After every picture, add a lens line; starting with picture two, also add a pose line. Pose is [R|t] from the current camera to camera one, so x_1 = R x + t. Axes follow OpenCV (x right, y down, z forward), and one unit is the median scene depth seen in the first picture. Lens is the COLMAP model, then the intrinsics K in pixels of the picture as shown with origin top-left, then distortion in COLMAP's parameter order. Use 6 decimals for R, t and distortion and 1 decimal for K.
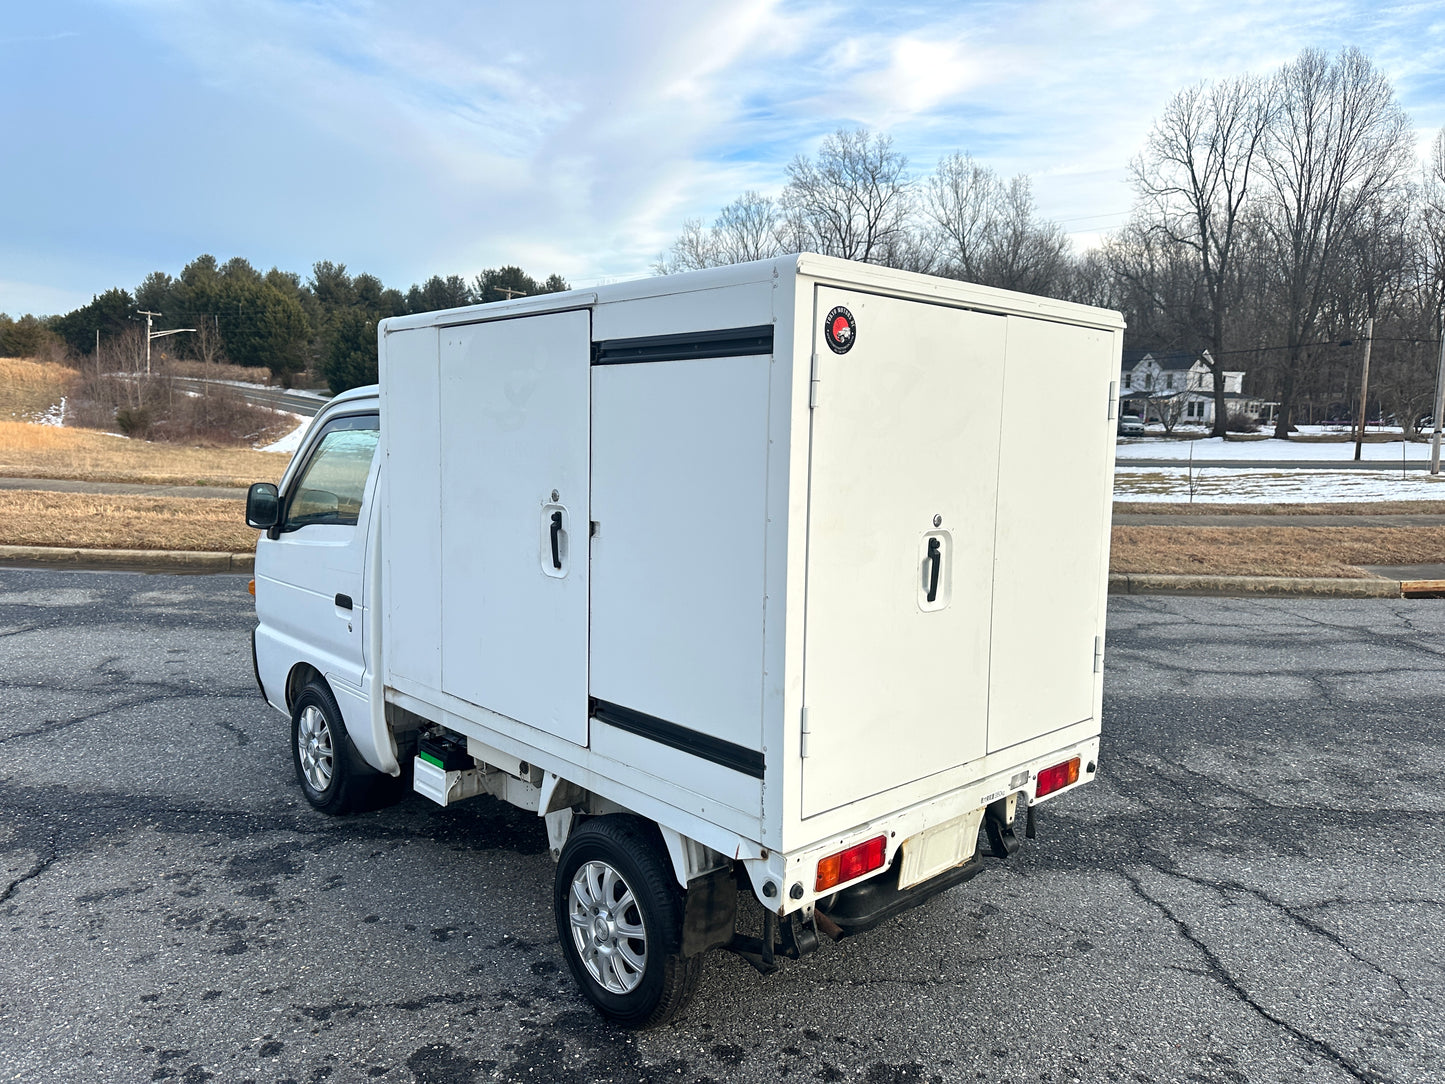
lens RADIAL K [[1024.9, 0, 727.2], [0, 1024.9, 538.6], [0, 0, 1]] dist [0.035224, -0.041146]
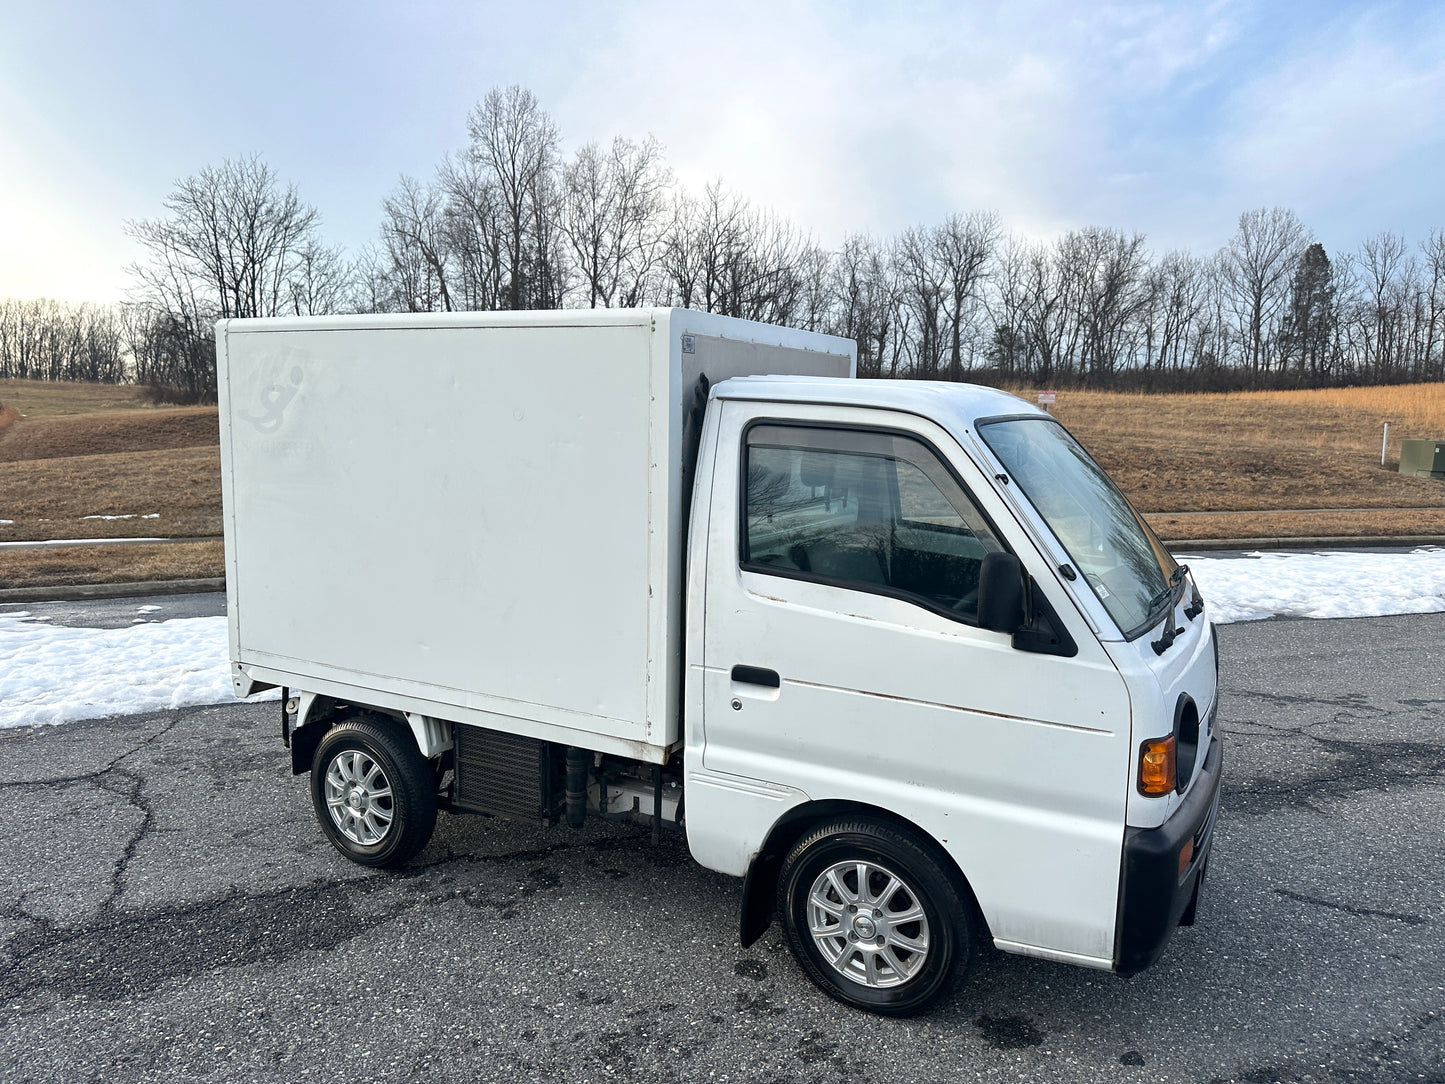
lens RADIAL K [[1024.9, 0, 730.2], [0, 1024.9, 540.7], [0, 0, 1]] dist [0.035224, -0.041146]
pose [[-0.951702, 0.003416, -0.307004, 0.007661], [-0.066418, 0.973969, 0.216731, -0.011379], [0.299753, 0.226654, -0.926702, 0.101957]]
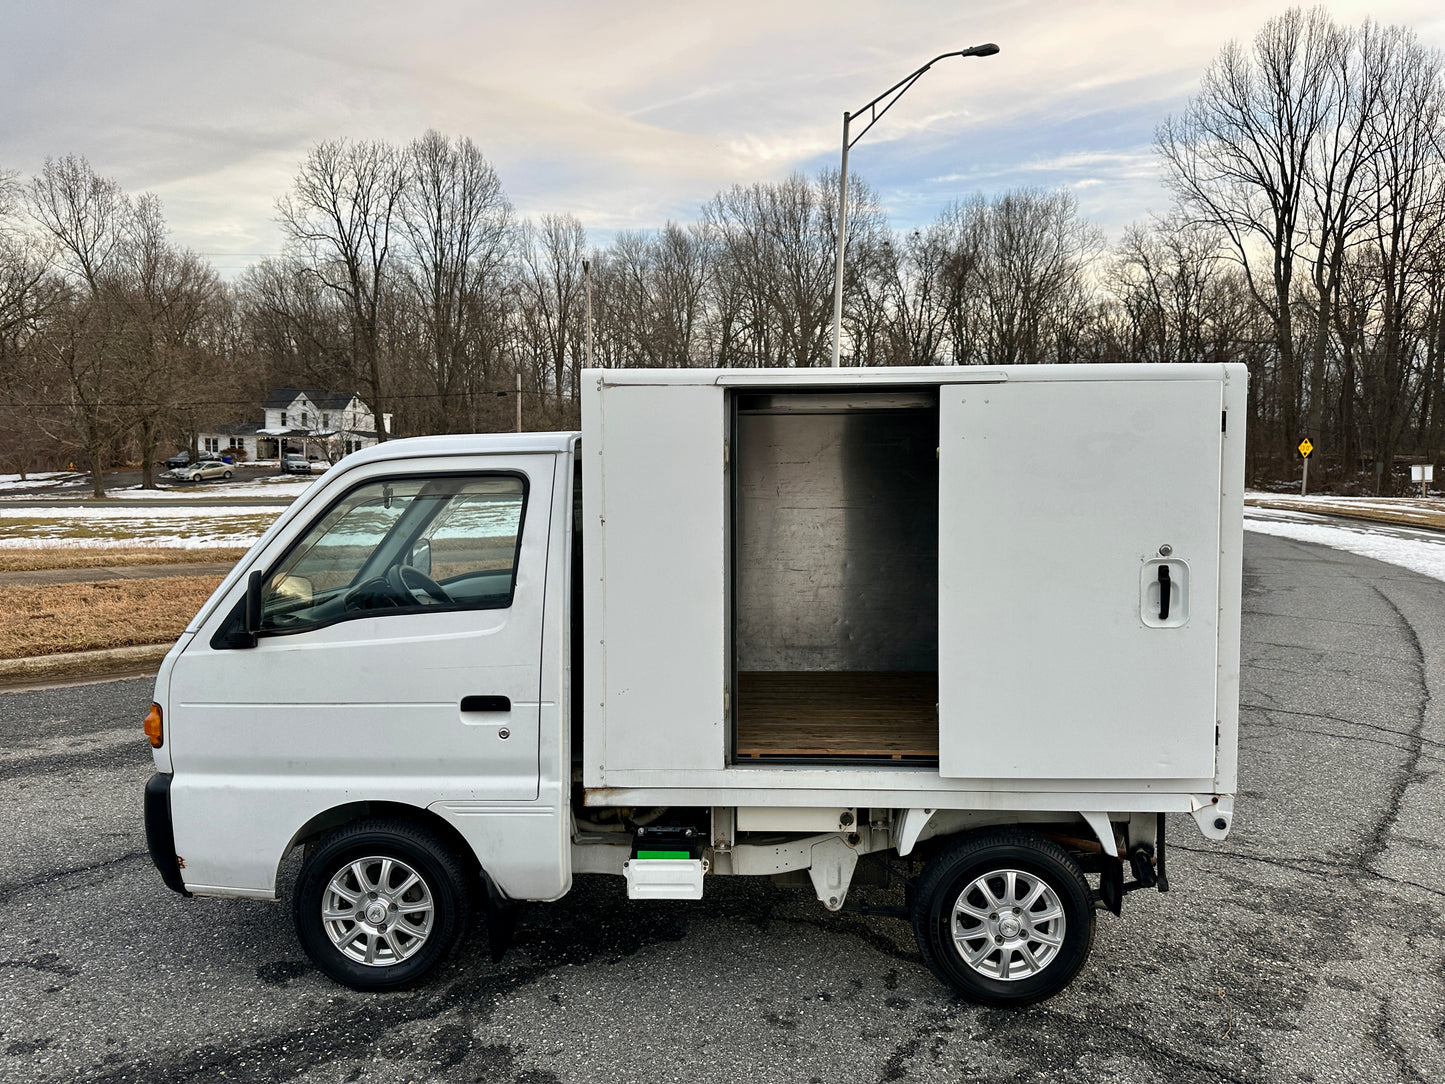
lens RADIAL K [[1024.9, 0, 720.1], [0, 1024.9, 531.3], [0, 0, 1]] dist [0.035224, -0.041146]
pose [[0.699112, -0.054569, 0.712926, -0.043448], [0.085292, 0.996329, -0.007378, -0.002872], [-0.709906, 0.065965, 0.701200, 0.015424]]
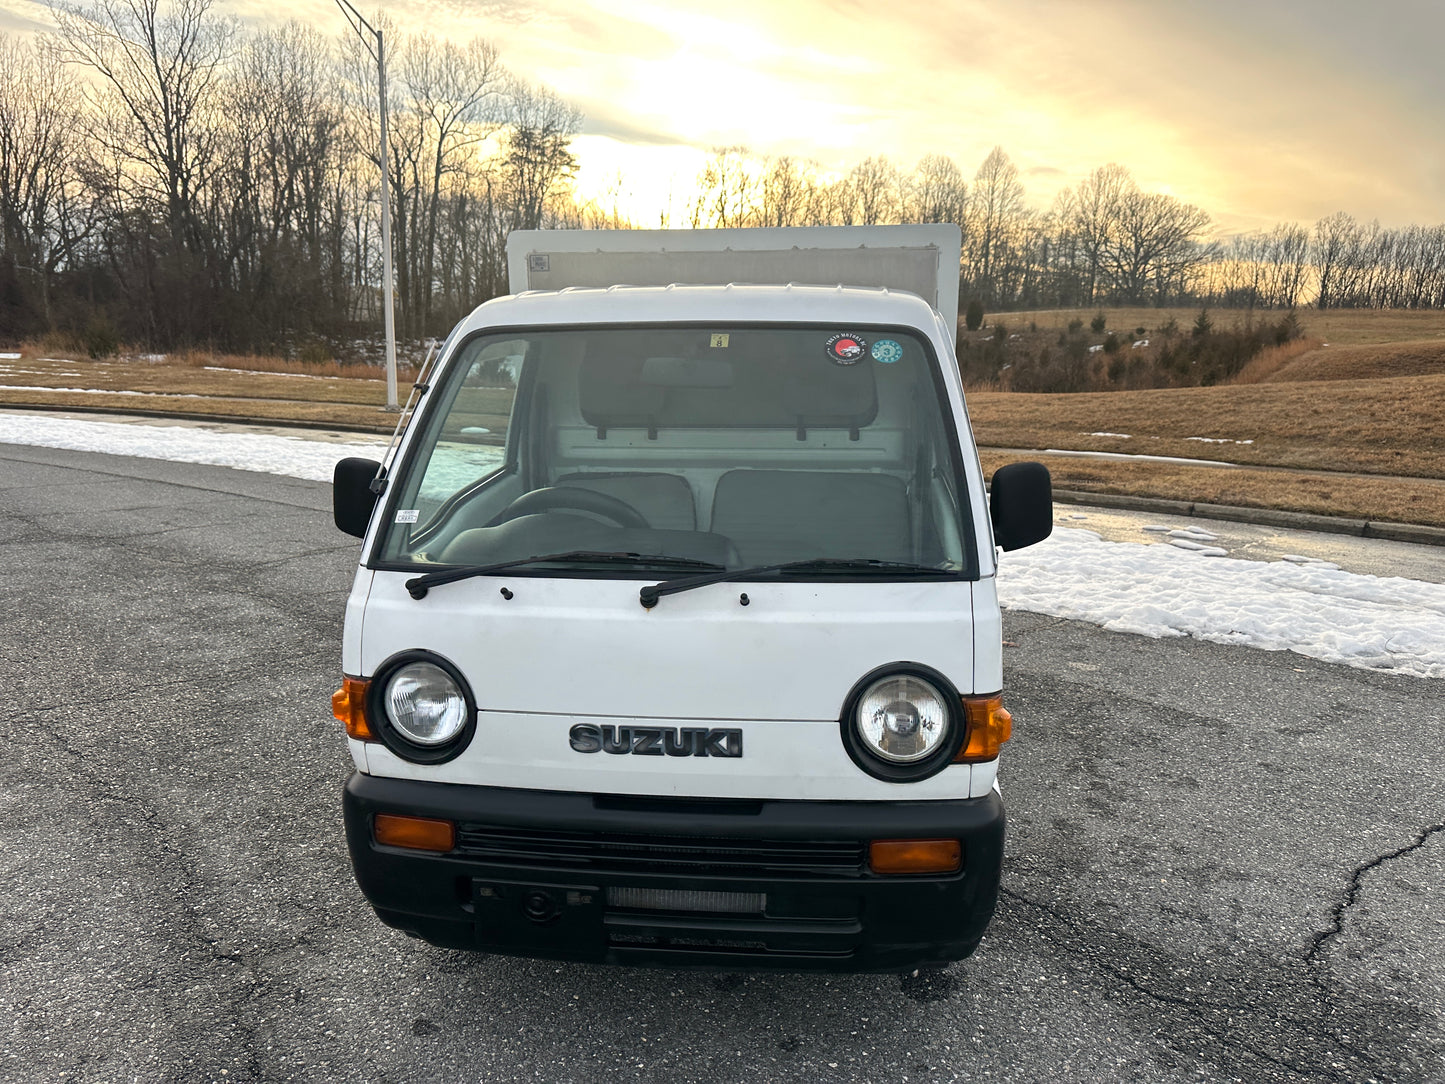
lens RADIAL K [[1024.9, 0, 735.0], [0, 1024.9, 546.2], [0, 0, 1]] dist [0.035224, -0.041146]
pose [[-0.652913, -0.169133, 0.738308, -0.044748], [0.071055, 0.956775, 0.282017, -0.010297], [-0.754093, 0.236593, -0.612673, 0.085938]]
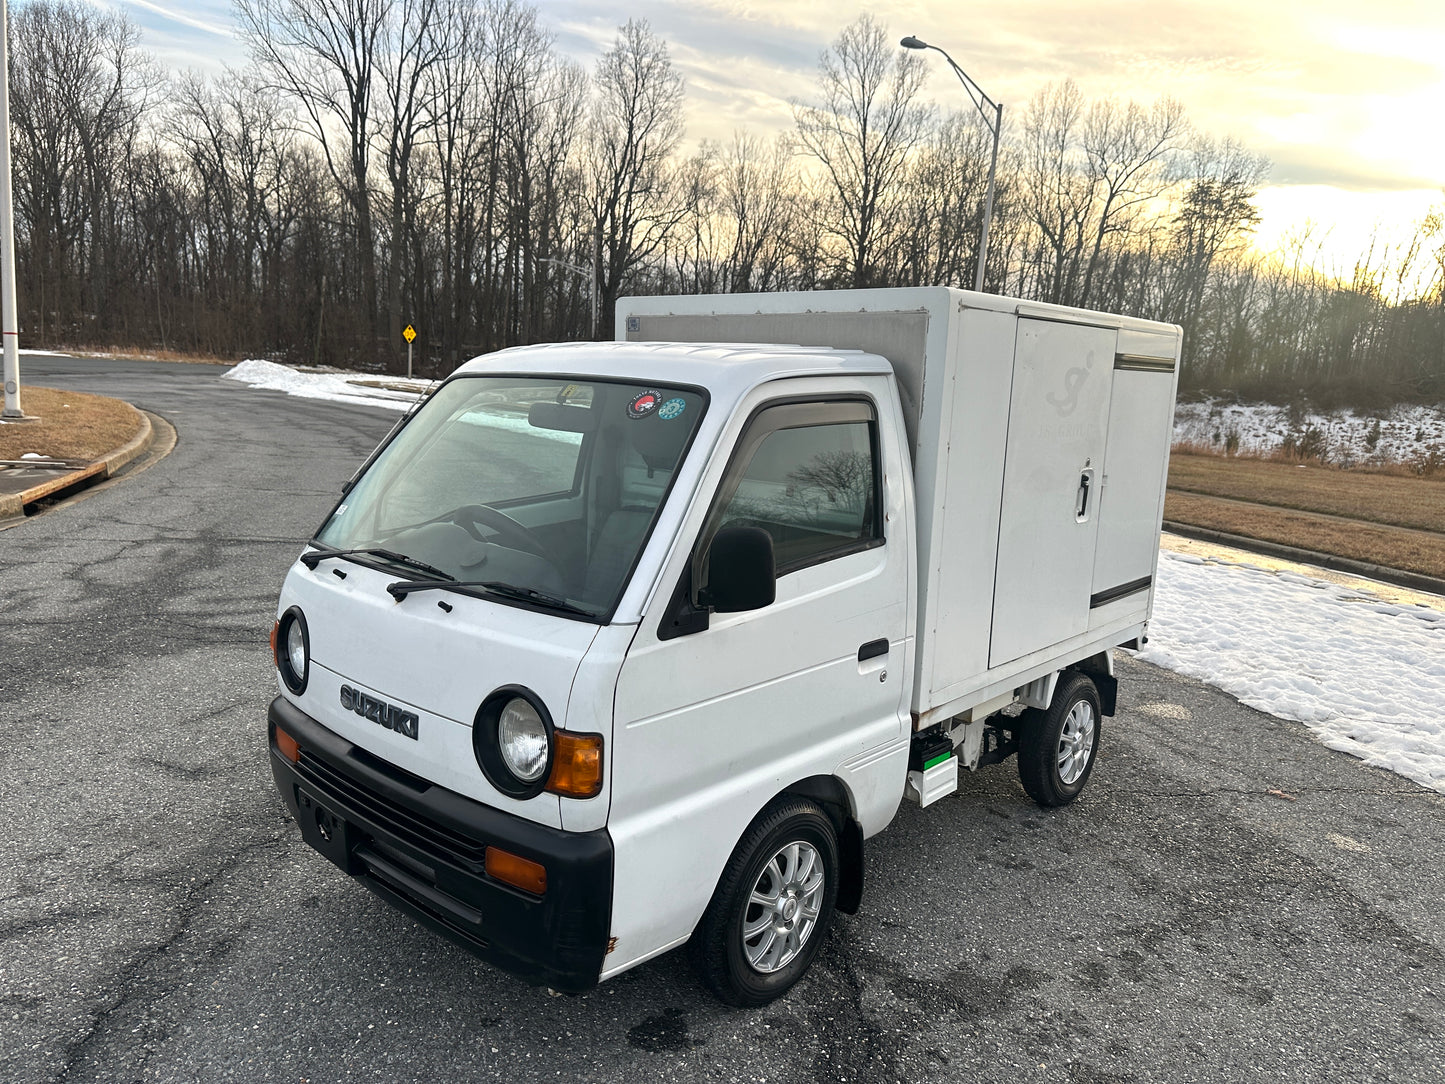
lens RADIAL K [[1024.9, 0, 740.8], [0, 1024.9, 547.1], [0, 0, 1]] dist [0.035224, -0.041146]
pose [[-0.105724, -0.185223, 0.976993, -0.057449], [0.058902, 0.979608, 0.192093, -0.008603], [-0.992649, 0.077855, -0.092658, 0.061951]]
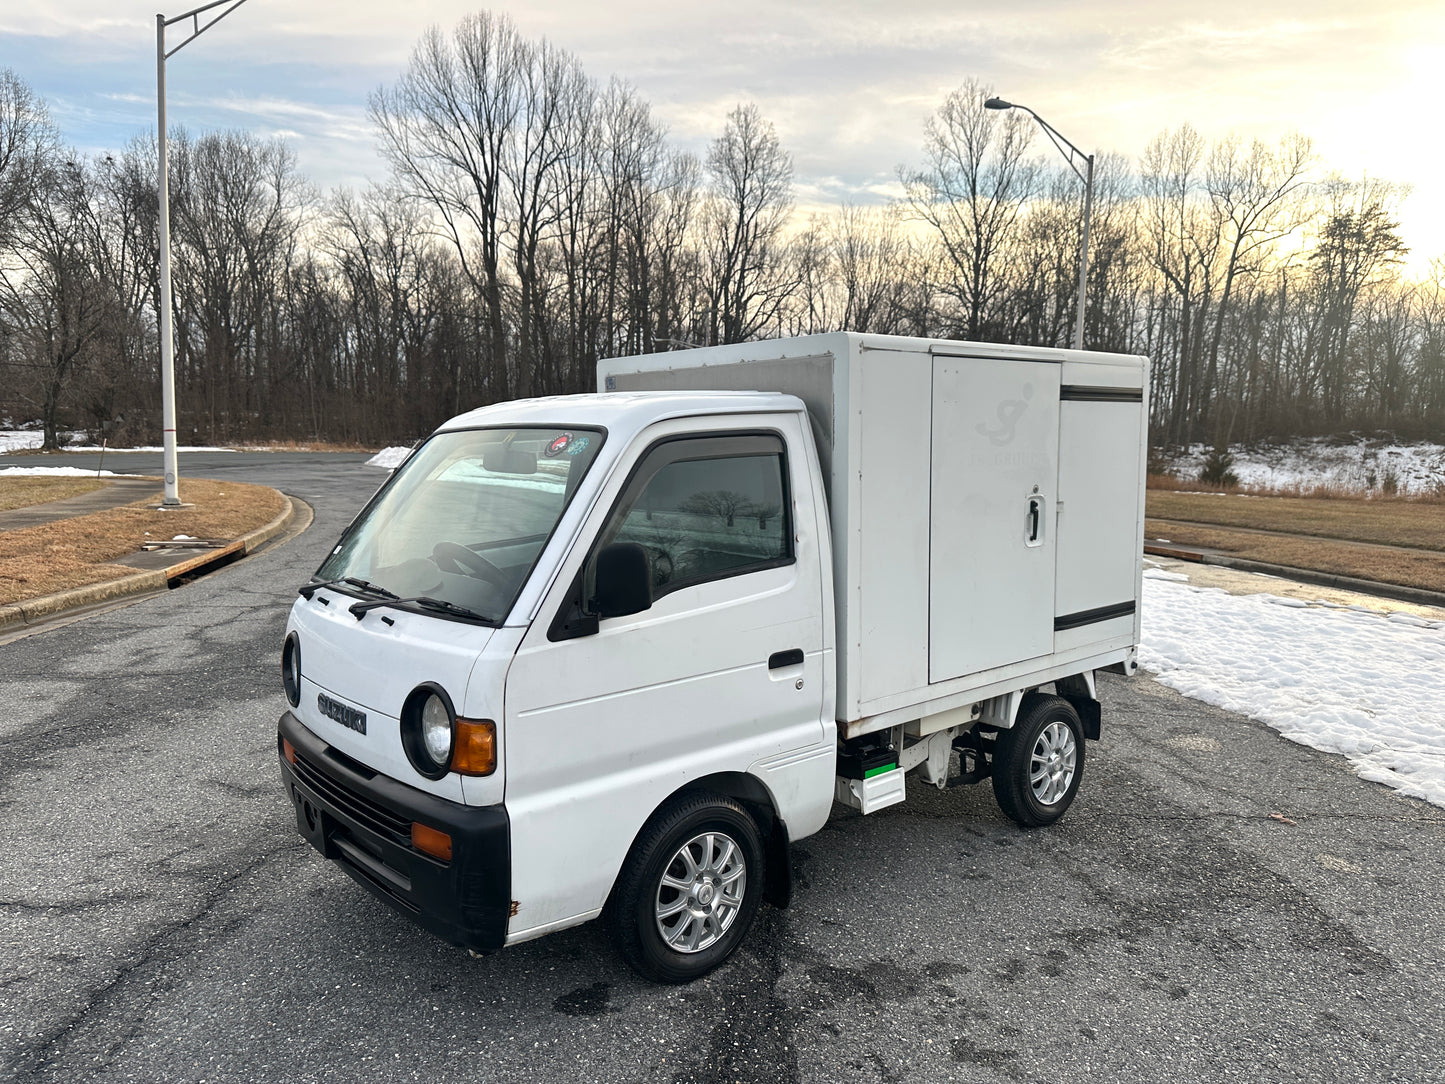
lens RADIAL K [[1024.9, 0, 725.6], [0, 1024.9, 555.6], [0, 0, 1]] dist [0.035224, -0.041146]
pose [[0.025742, -0.127859, 0.991458, -0.062692], [0.108908, 0.986242, 0.124359, -0.006841], [-0.993718, 0.104777, 0.039313, 0.053839]]
